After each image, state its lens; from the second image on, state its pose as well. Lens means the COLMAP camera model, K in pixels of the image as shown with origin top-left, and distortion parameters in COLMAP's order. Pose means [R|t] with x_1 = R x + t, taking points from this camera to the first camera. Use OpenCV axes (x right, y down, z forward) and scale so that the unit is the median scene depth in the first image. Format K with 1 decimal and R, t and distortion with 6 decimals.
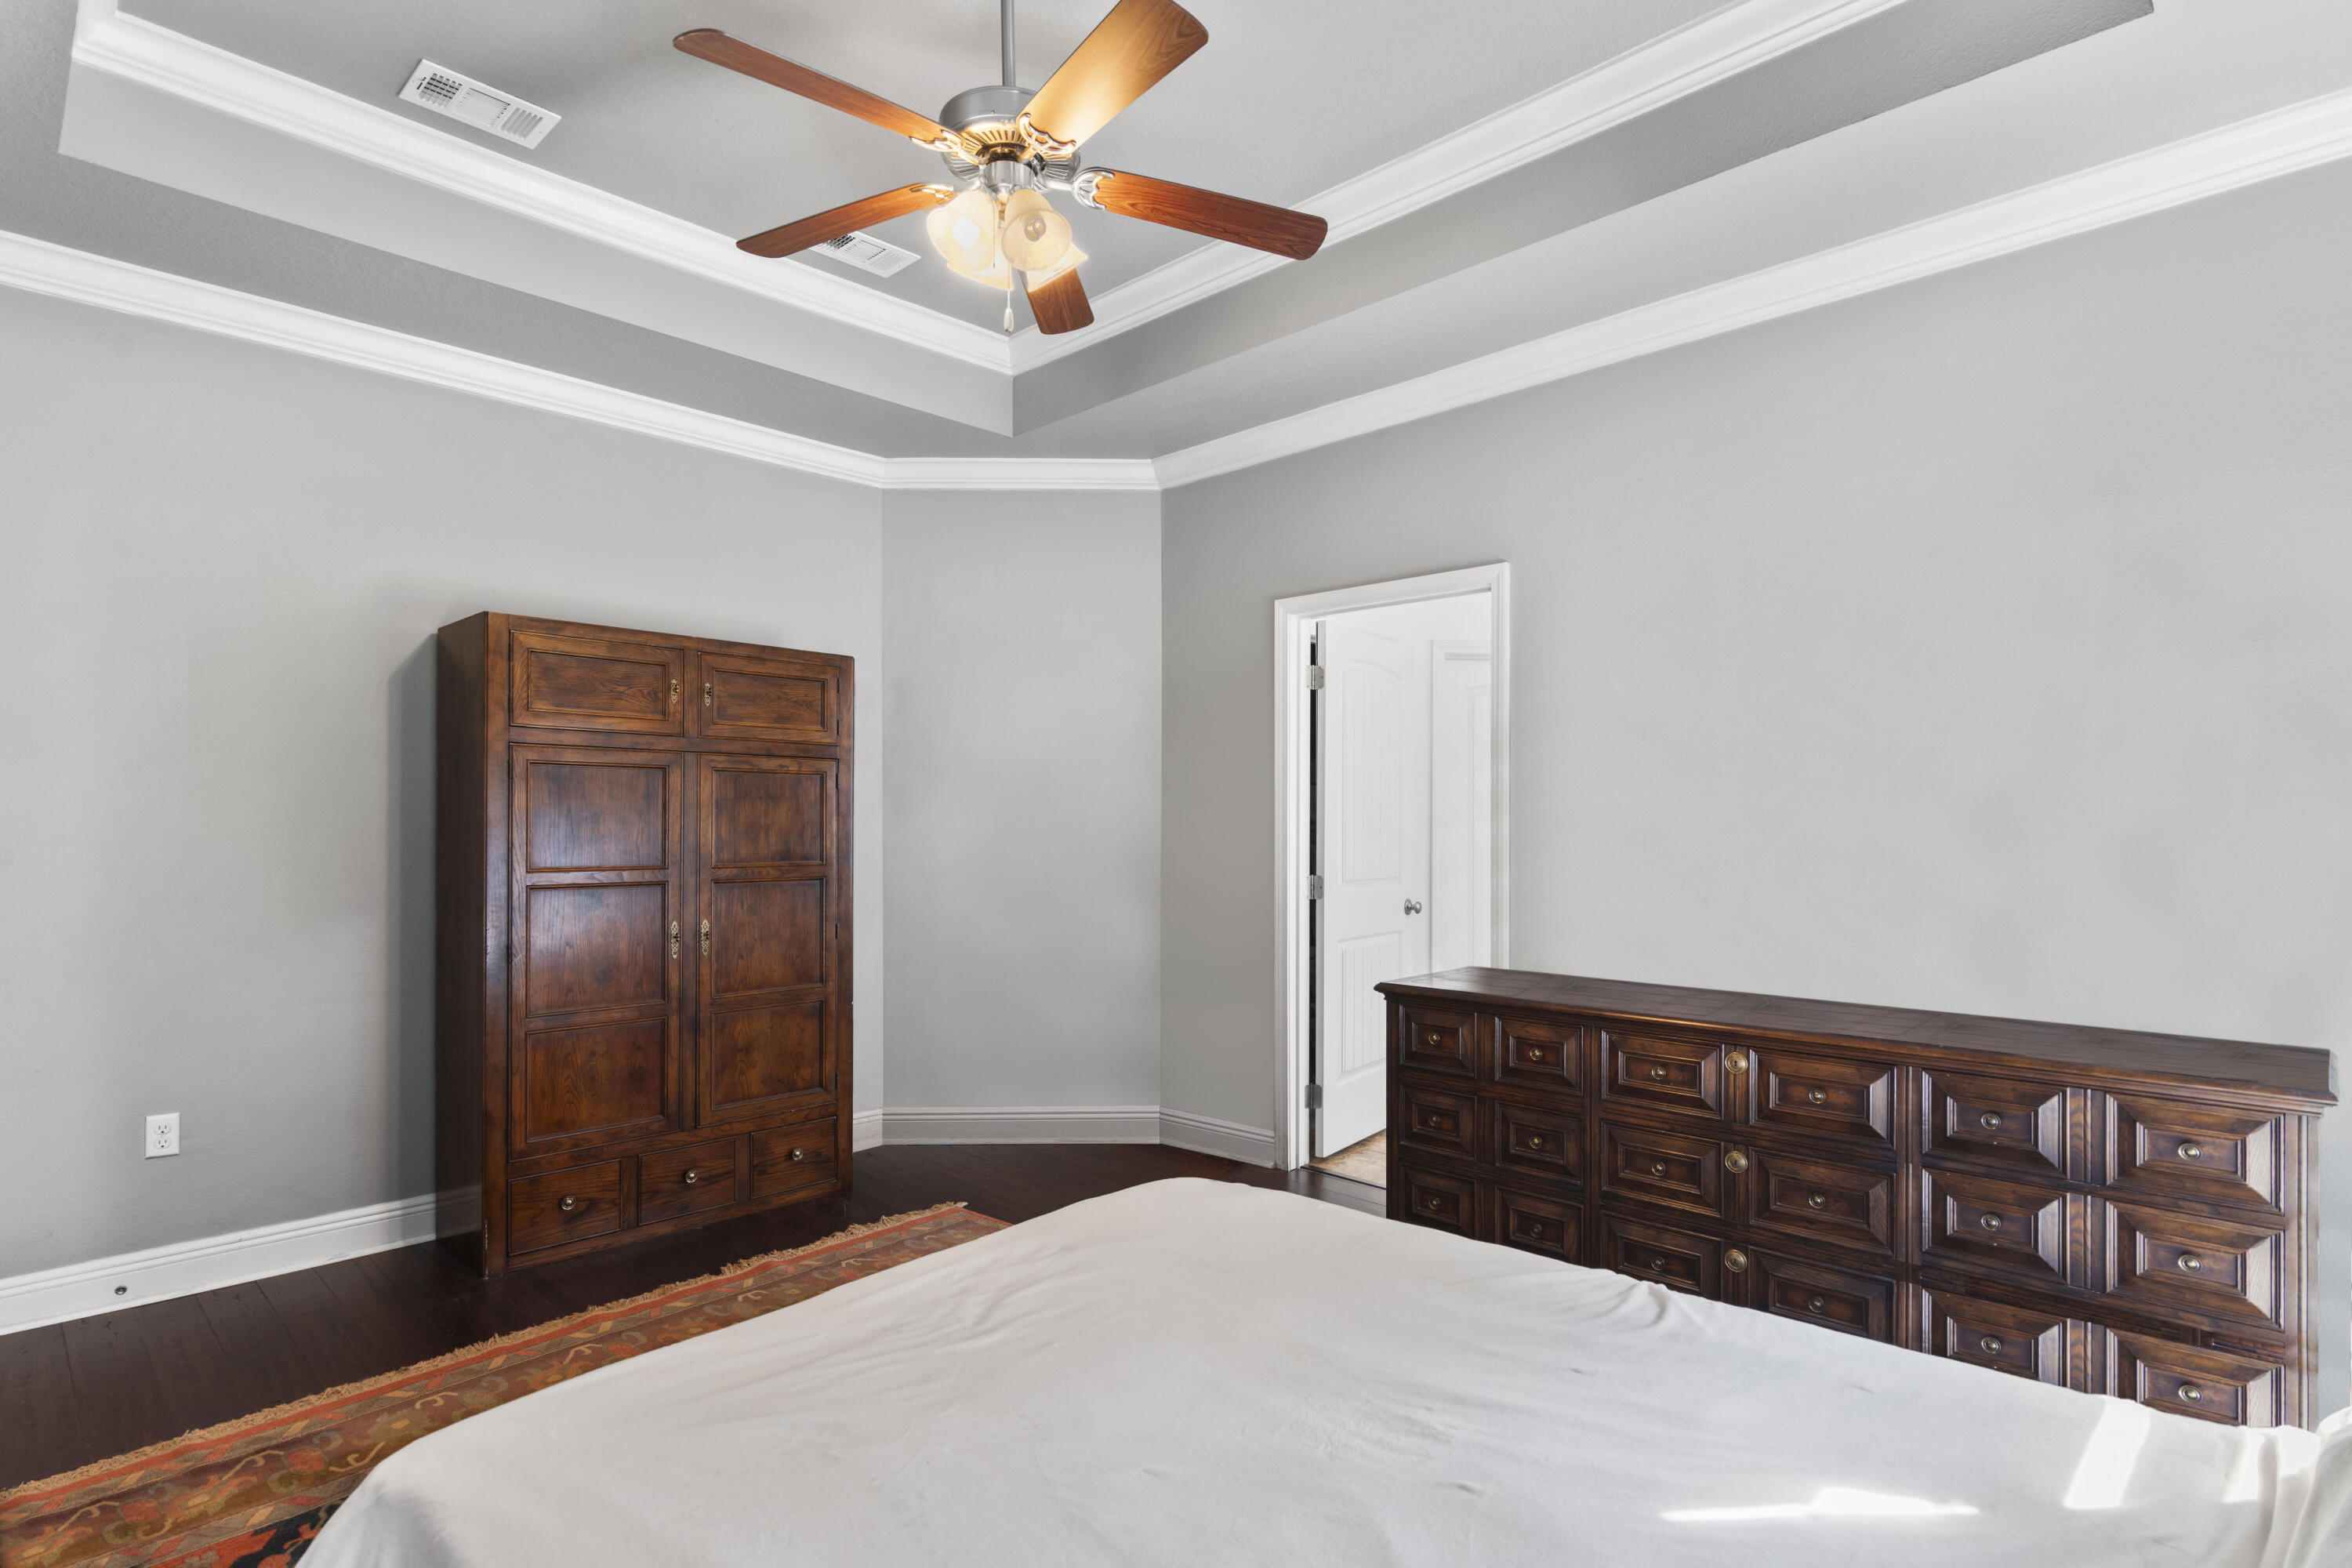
lens RADIAL K [[1177.0, 0, 1180.9], [0, 1177.0, 823.3], [0, 0, 1]] dist [0.004688, 0.001410]
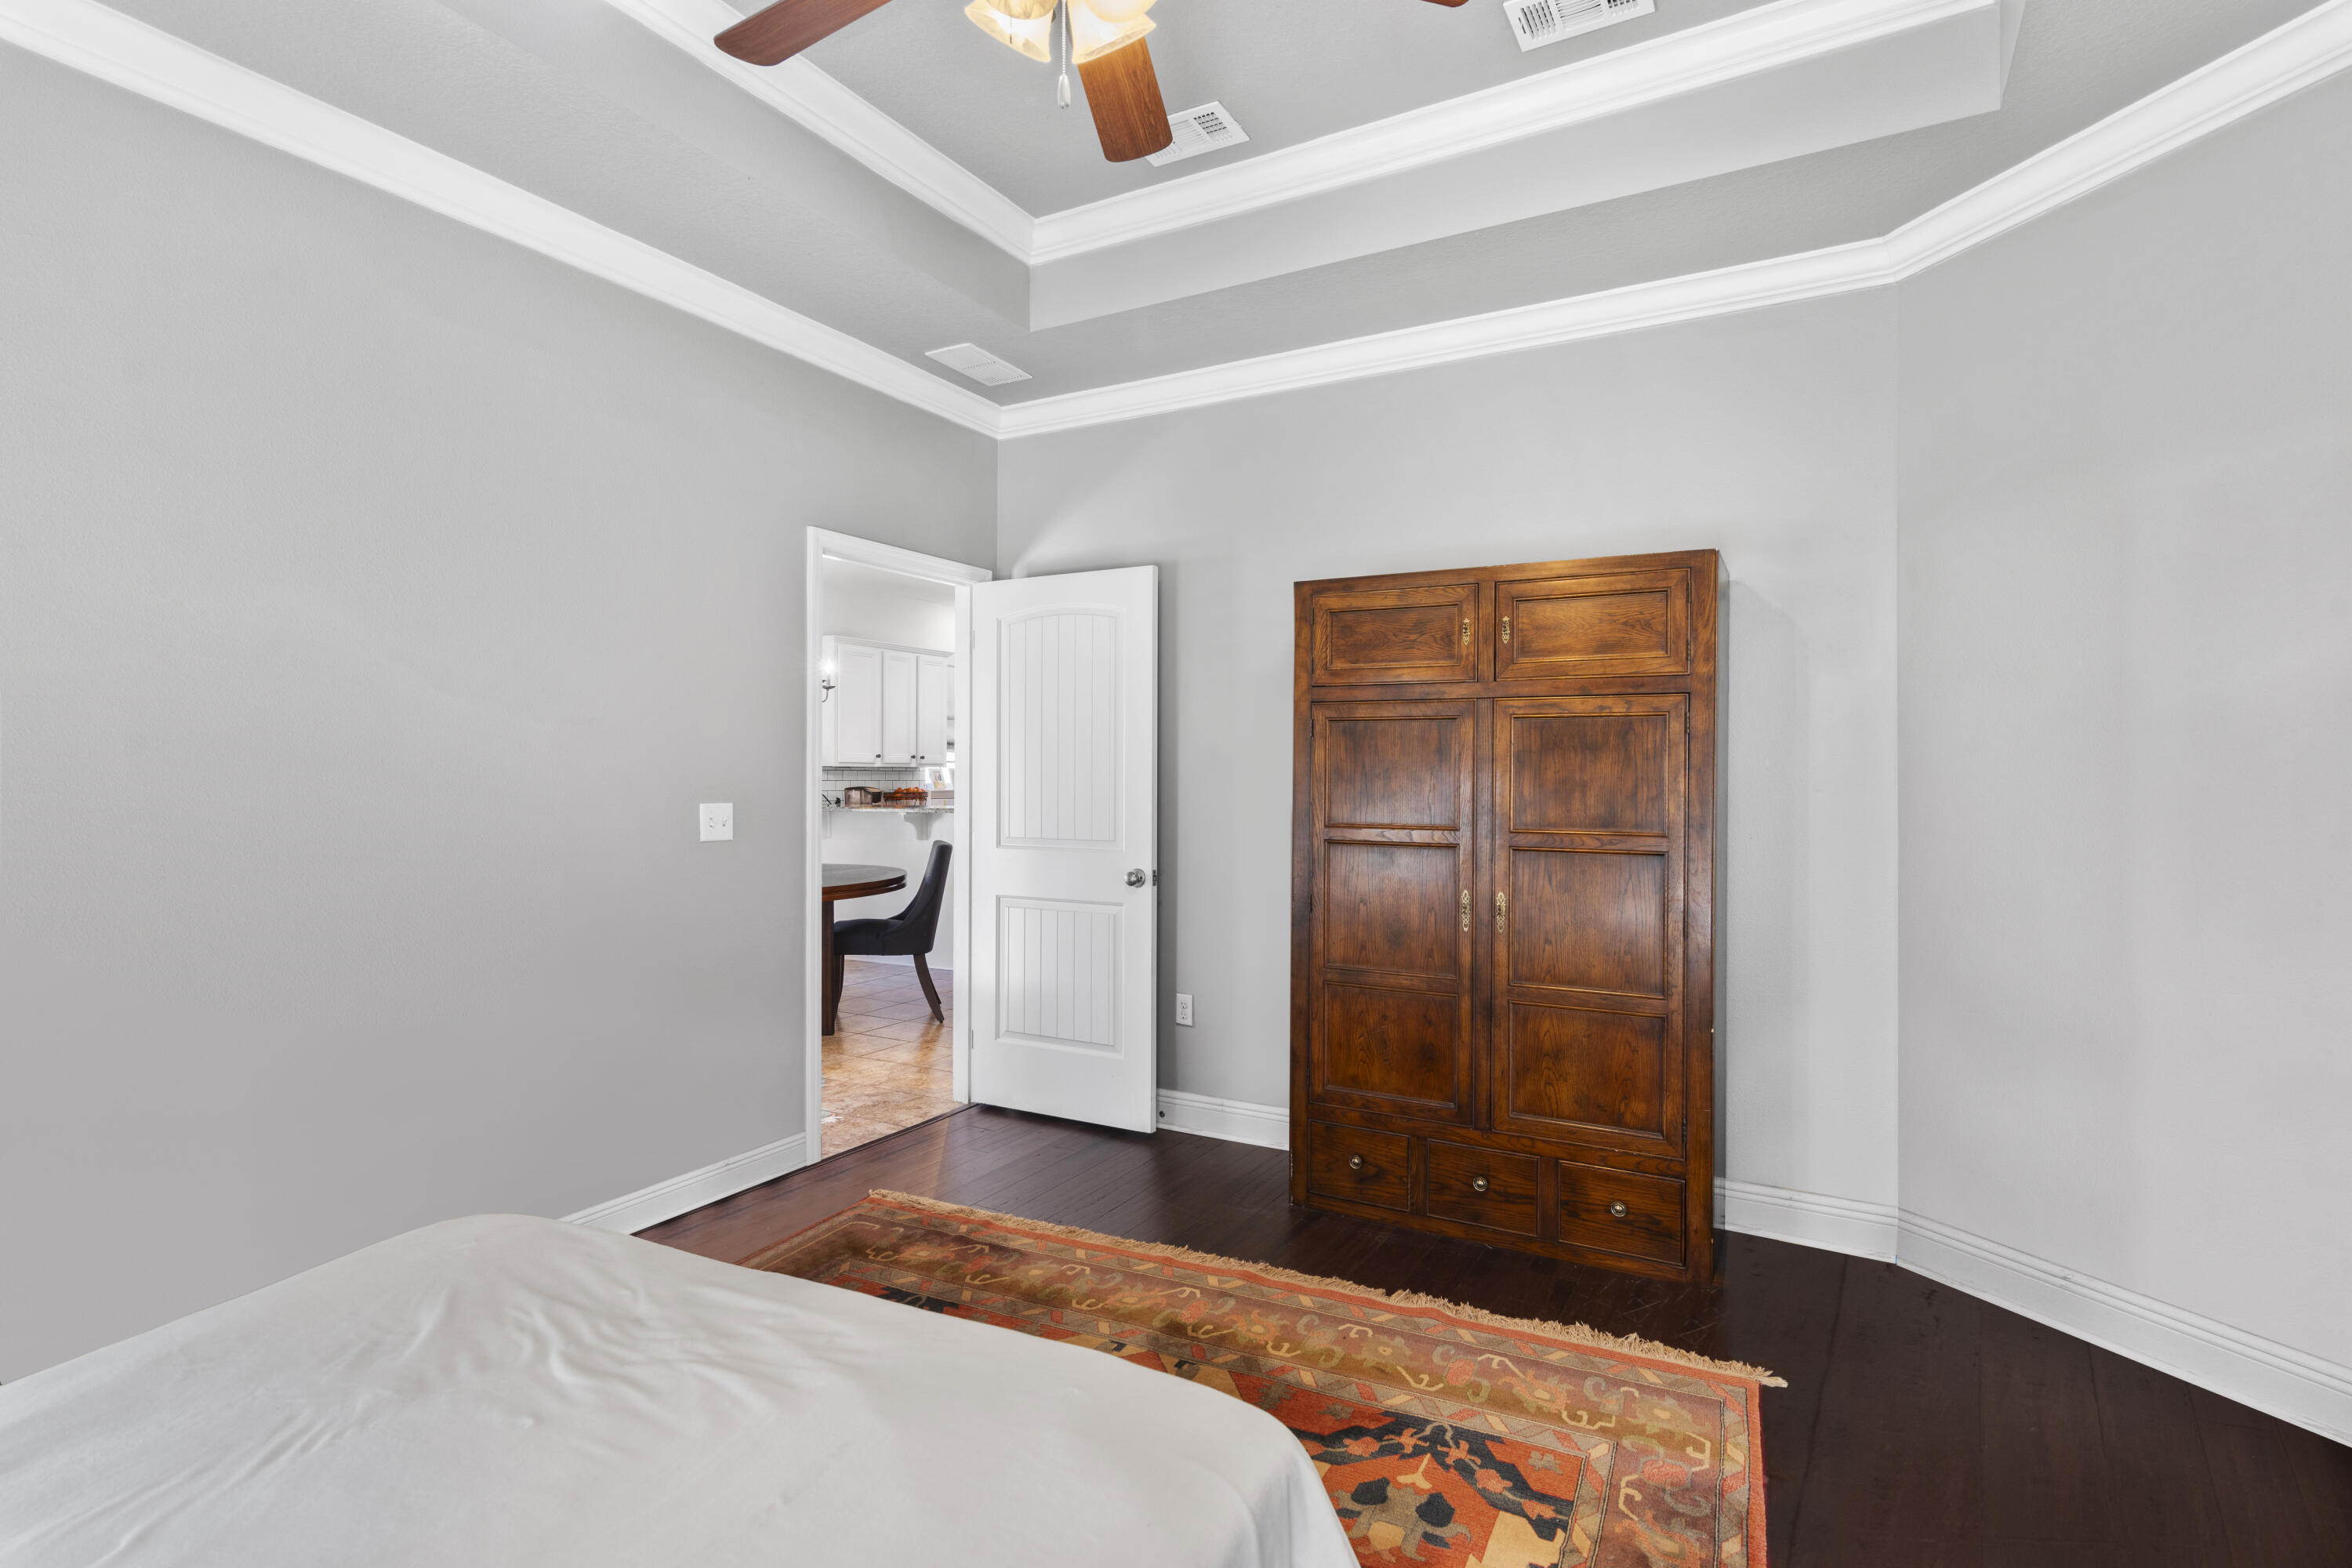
lens RADIAL K [[1154.8, 0, 1169.2], [0, 1154.8, 769.1], [0, 0, 1]] dist [0.001693, -0.000260]
pose [[0.254151, -0.006148, -0.967145, 0.358101], [-0.002794, 0.999971, -0.007091, -0.001176], [0.967160, 0.004504, 0.254127, 0.560951]]
